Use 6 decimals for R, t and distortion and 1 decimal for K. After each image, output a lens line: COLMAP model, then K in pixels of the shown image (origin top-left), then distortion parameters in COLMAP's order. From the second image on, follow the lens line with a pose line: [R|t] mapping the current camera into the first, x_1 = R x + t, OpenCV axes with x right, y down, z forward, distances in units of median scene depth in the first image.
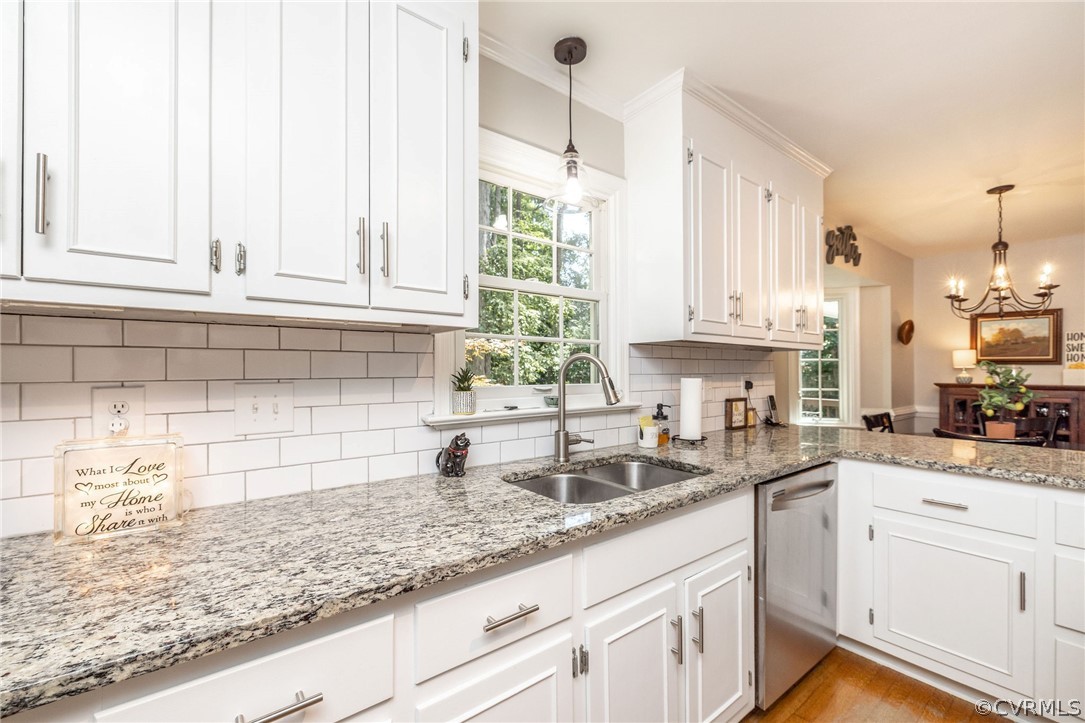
lens RADIAL K [[455.0, 0, 542.0], [0, 455.0, 363.4], [0, 0, 1]] dist [-0.000324, 0.000039]
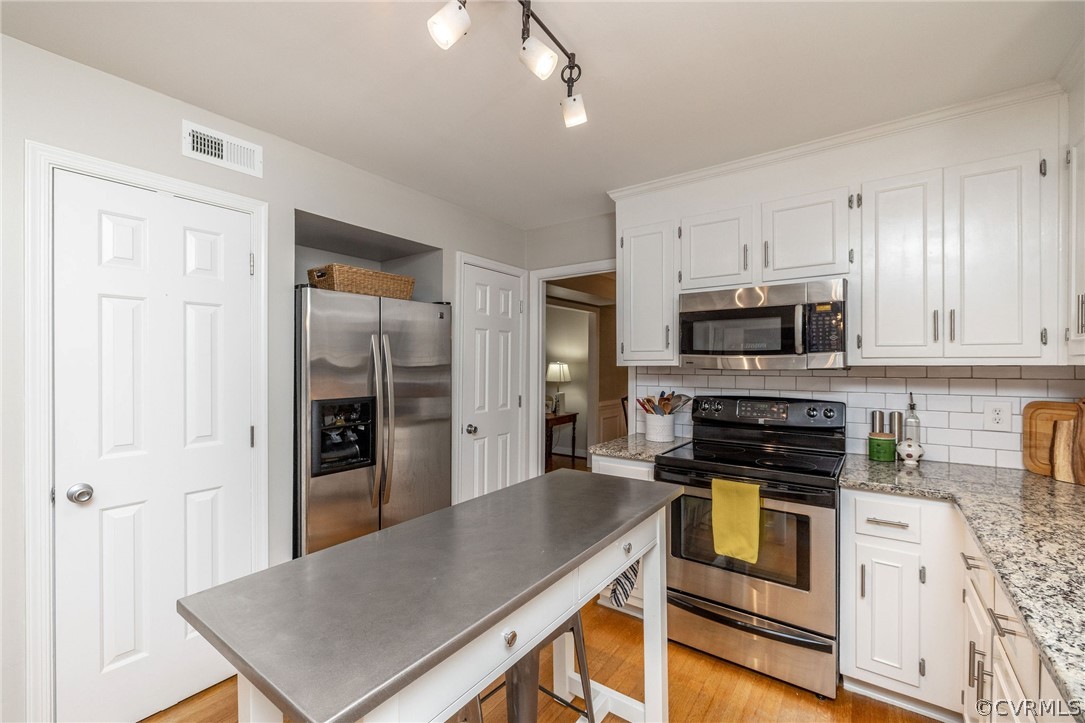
lens RADIAL K [[455.0, 0, 541.9], [0, 455.0, 364.4], [0, 0, 1]] dist [-0.000324, 0.000039]
pose [[-0.959095, -0.003632, -0.283061, 1.341731], [-0.002126, 0.999982, -0.005626, -0.089357], [0.283077, -0.004794, -0.959085, 1.752491]]
